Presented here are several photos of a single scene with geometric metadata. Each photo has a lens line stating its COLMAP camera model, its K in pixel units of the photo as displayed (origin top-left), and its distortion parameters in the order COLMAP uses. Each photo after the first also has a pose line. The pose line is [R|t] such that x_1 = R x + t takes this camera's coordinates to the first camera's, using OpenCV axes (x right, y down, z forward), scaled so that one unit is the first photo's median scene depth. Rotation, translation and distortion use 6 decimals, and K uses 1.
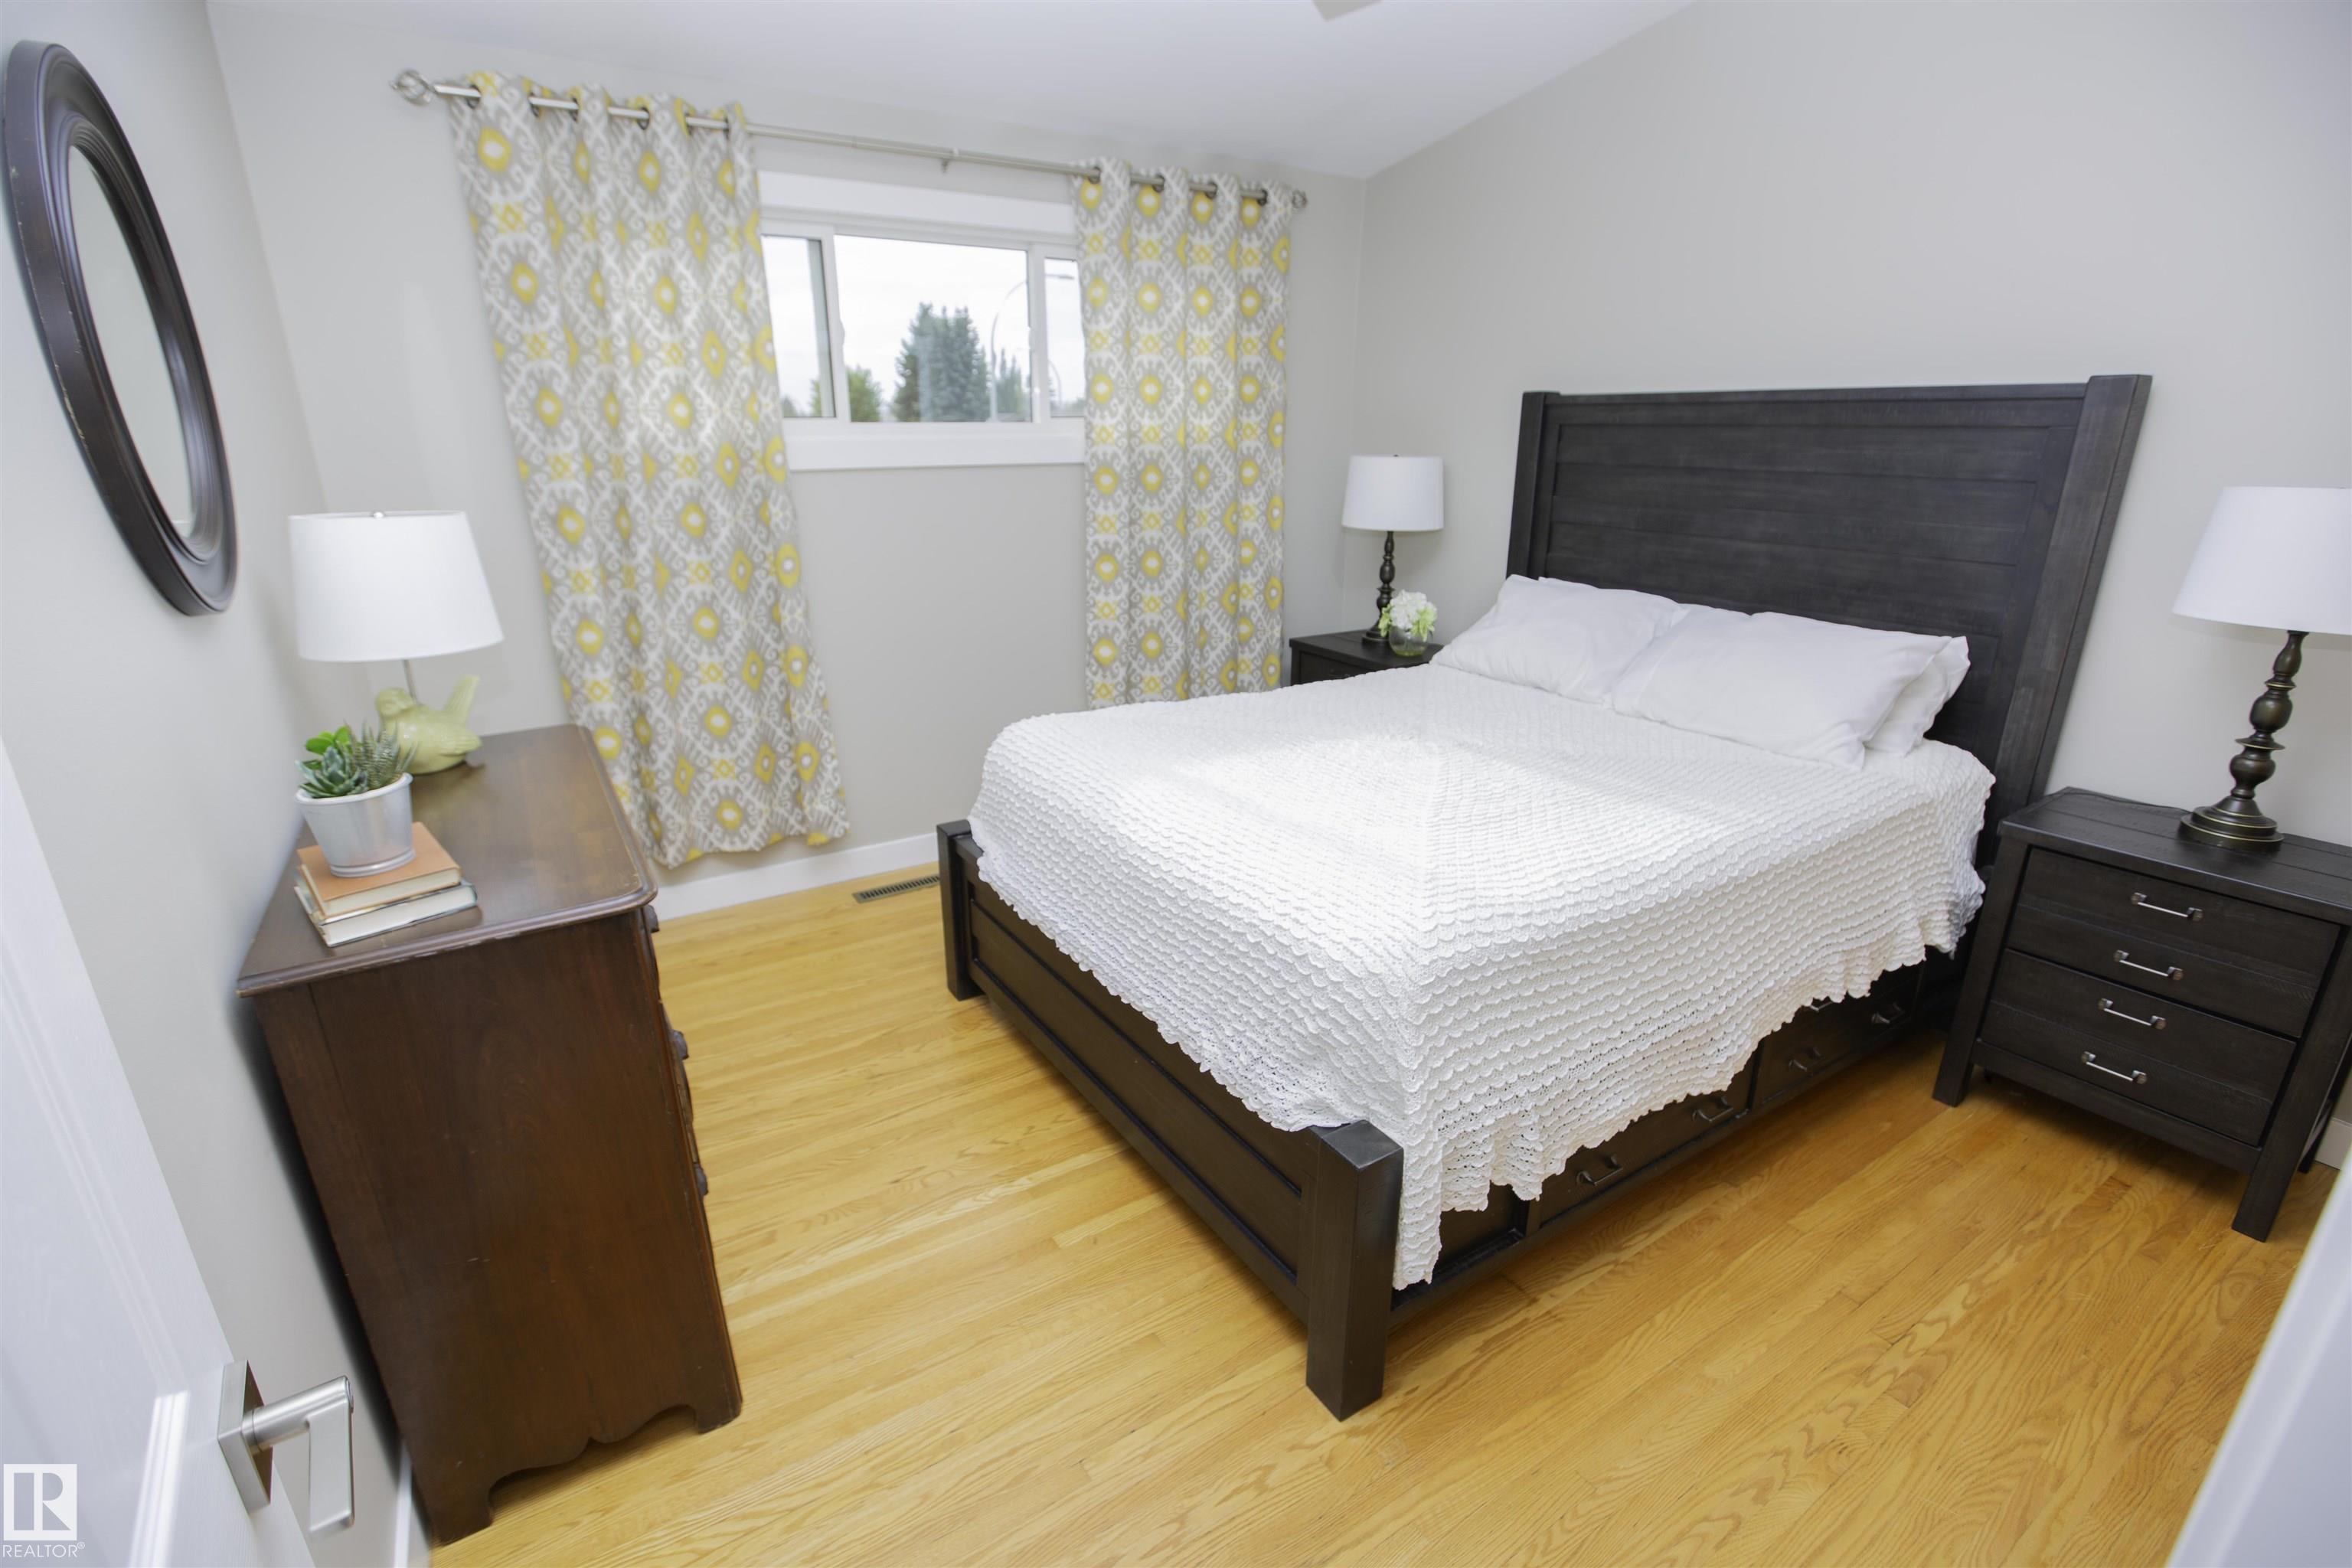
lens RADIAL K [[1075.4, 0, 1176.0], [0, 1075.4, 784.0], [0, 0, 1]] dist [-0.063746, 0.033113]
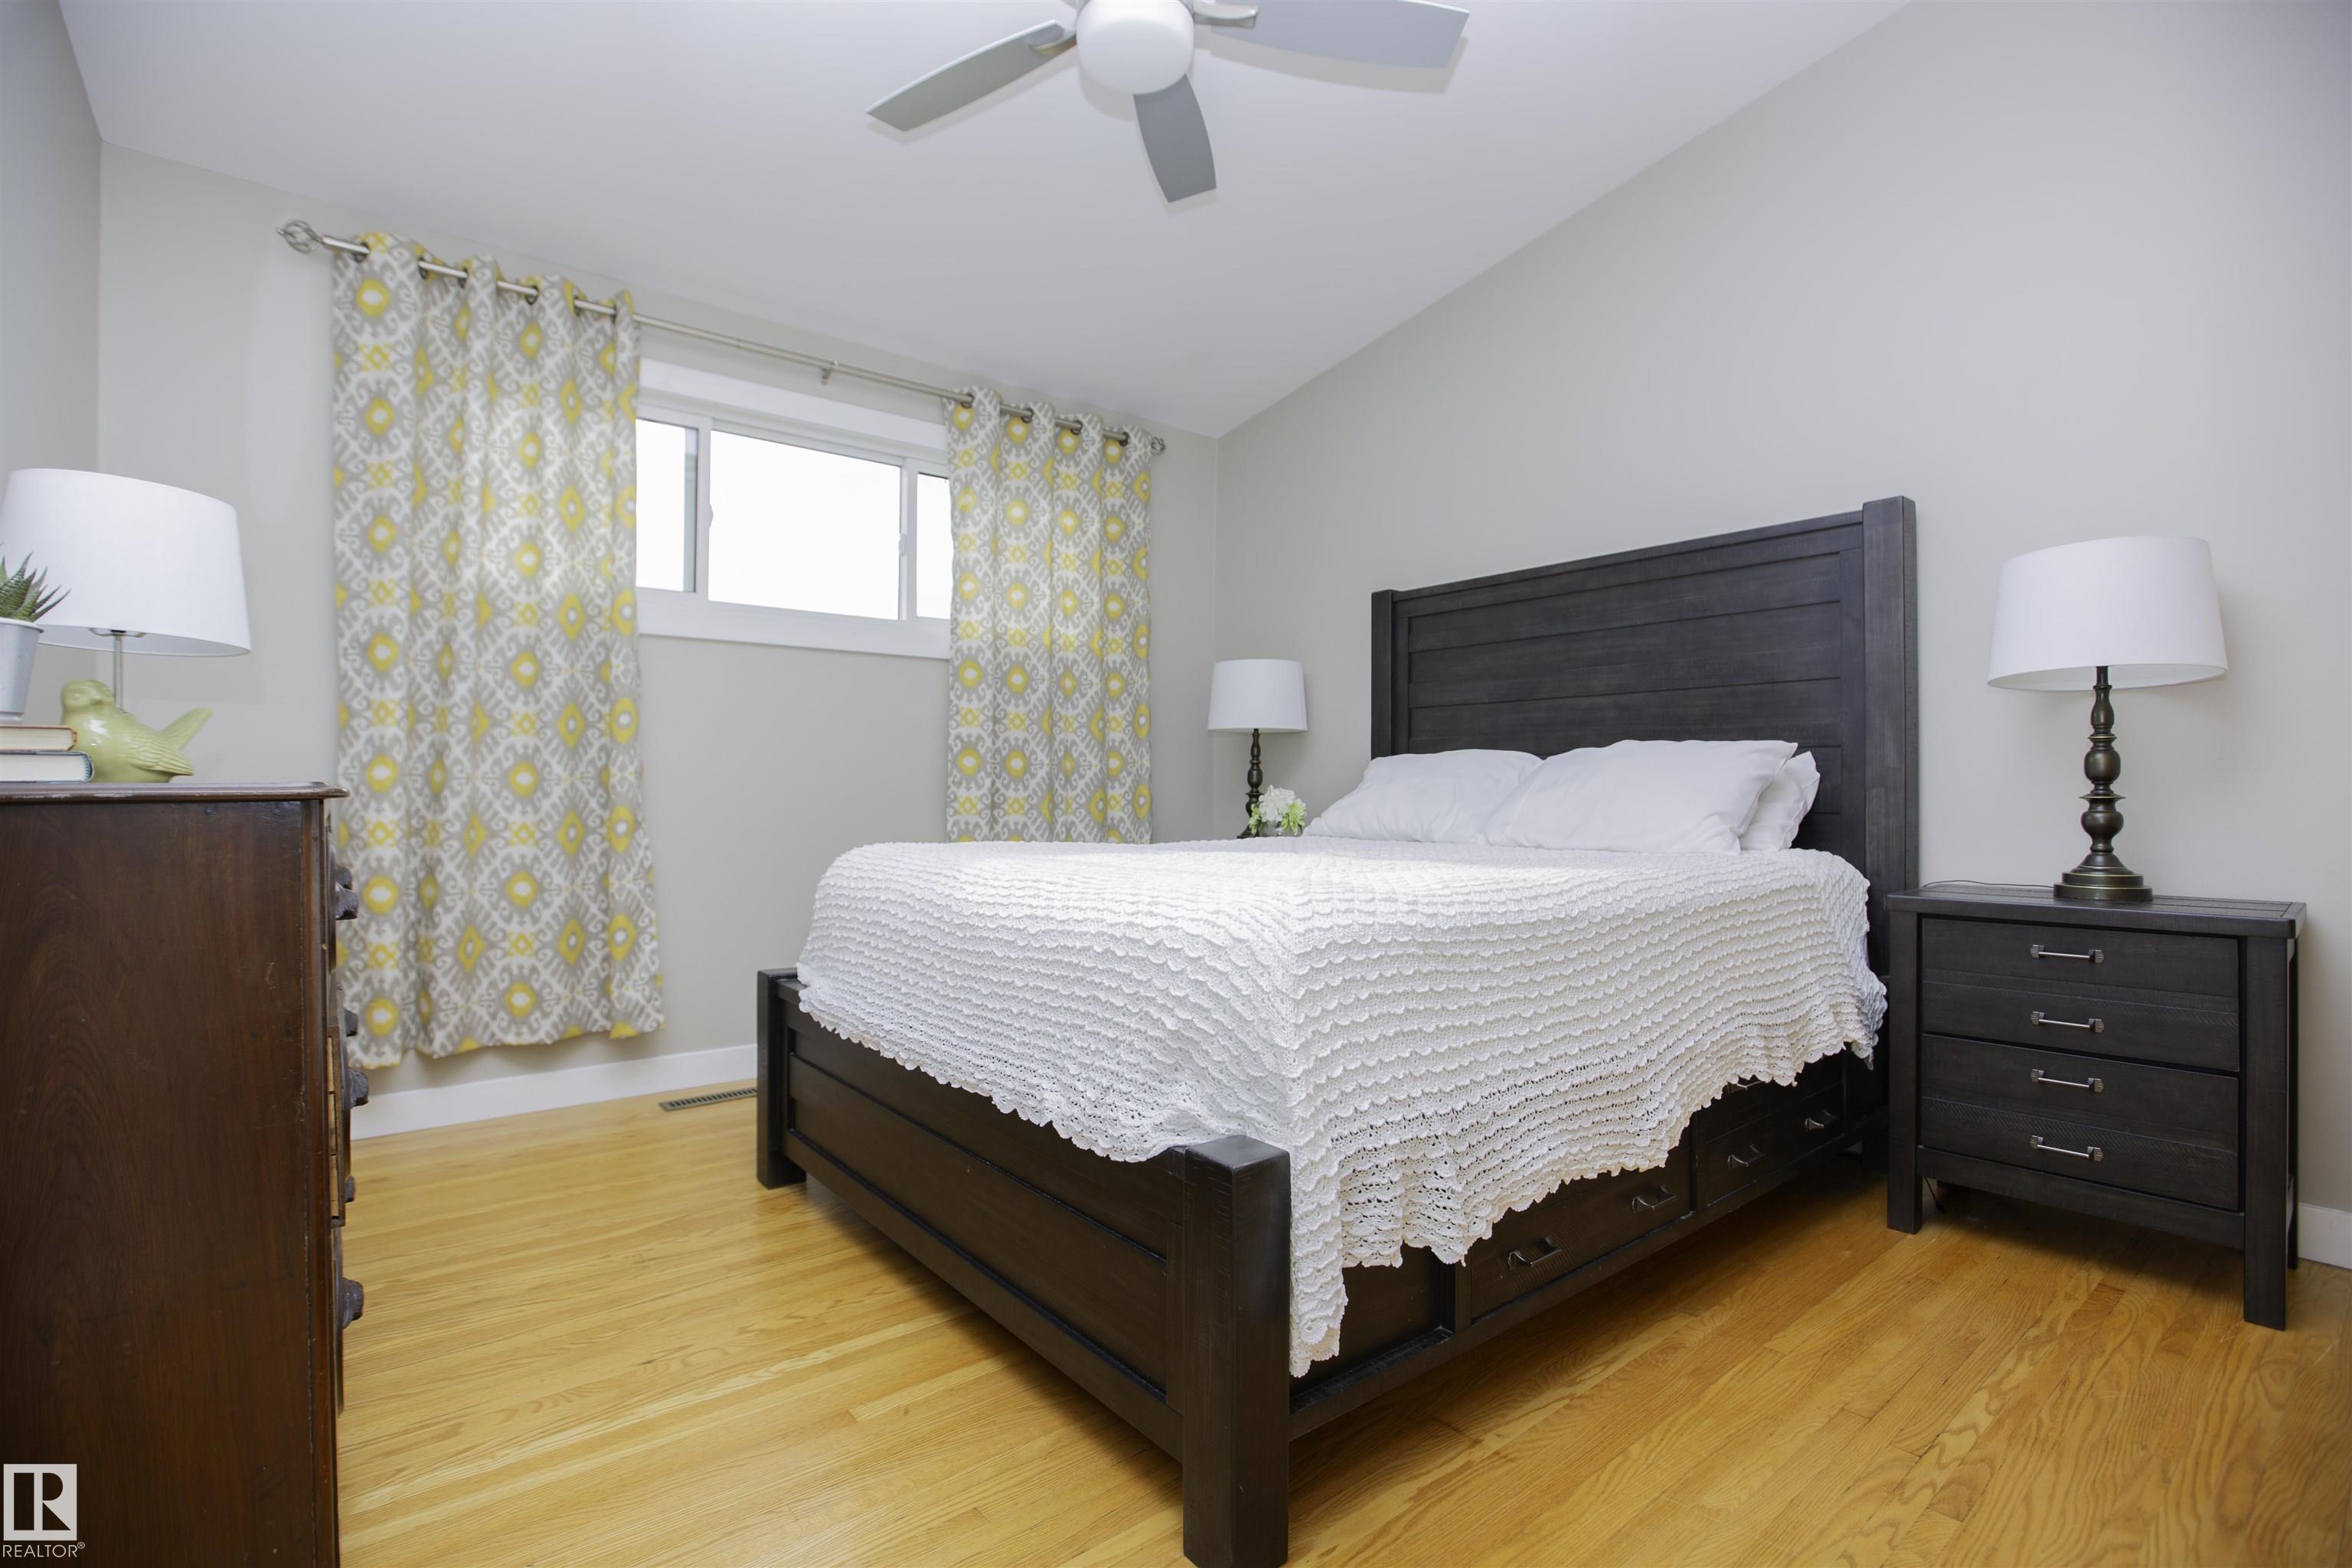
lens RADIAL K [[1073.7, 0, 1176.0], [0, 1073.7, 784.0], [0, 0, 1]] dist [-0.058816, 0.028372]
pose [[0.994212, 0.003021, 0.107391, 0.024267], [0.031855, 0.946365, -0.321525, 0.186544], [-0.102603, 0.323085, 0.940792, 0.095807]]
